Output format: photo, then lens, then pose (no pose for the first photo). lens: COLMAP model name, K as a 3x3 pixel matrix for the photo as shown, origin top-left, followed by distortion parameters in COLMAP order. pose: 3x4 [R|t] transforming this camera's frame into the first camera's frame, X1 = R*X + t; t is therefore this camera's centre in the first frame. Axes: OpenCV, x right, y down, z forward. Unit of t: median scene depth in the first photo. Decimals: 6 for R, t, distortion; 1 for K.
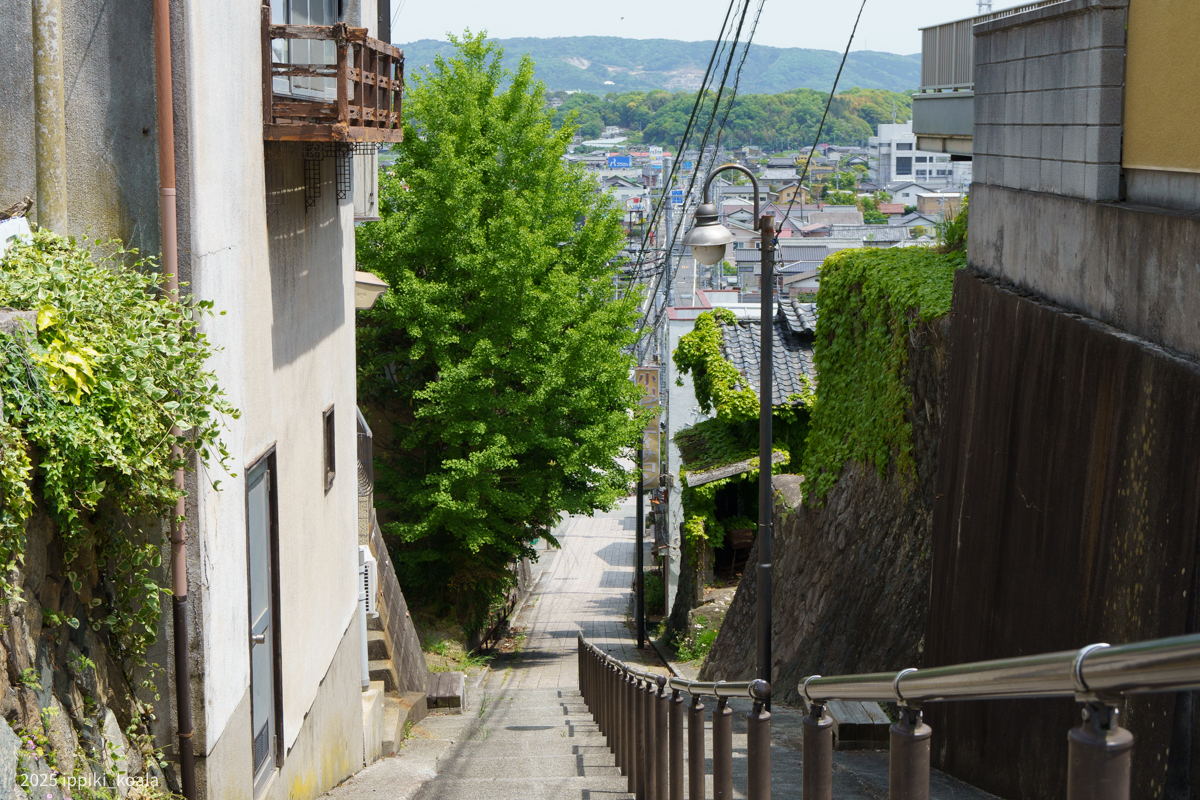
lens RADIAL K [[1843.3, 0, 595.2], [0, 1843.3, 401.1], [0, 0, 1]] dist [-0.001431, 0.000000]
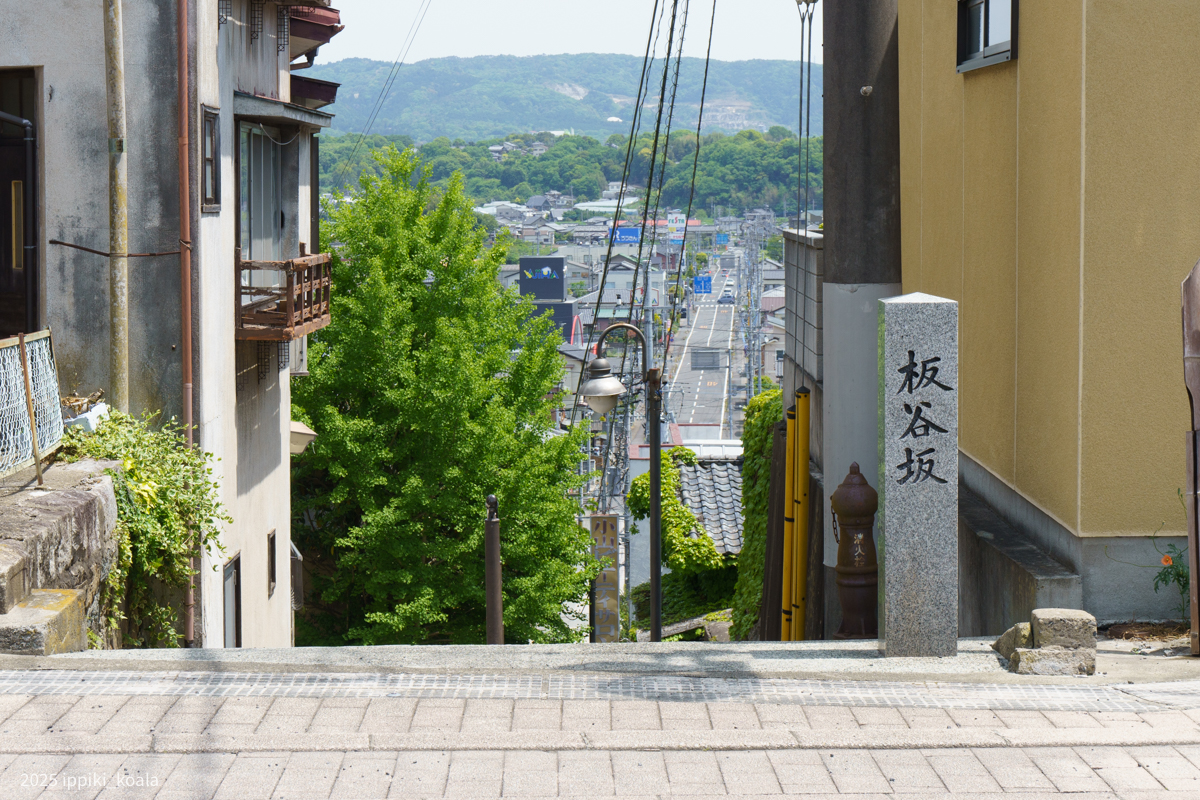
lens RADIAL K [[2664.3, 0, 600.6], [0, 2664.3, 402.2], [0, 0, 1]] dist [-0.012177, 0.000000]
pose [[0.999999, 0.000059, 0.001664, 0.031514], [0.000049, 0.997931, -0.064287, 0.012692], [-0.001665, 0.064287, 0.997930, -0.330708]]
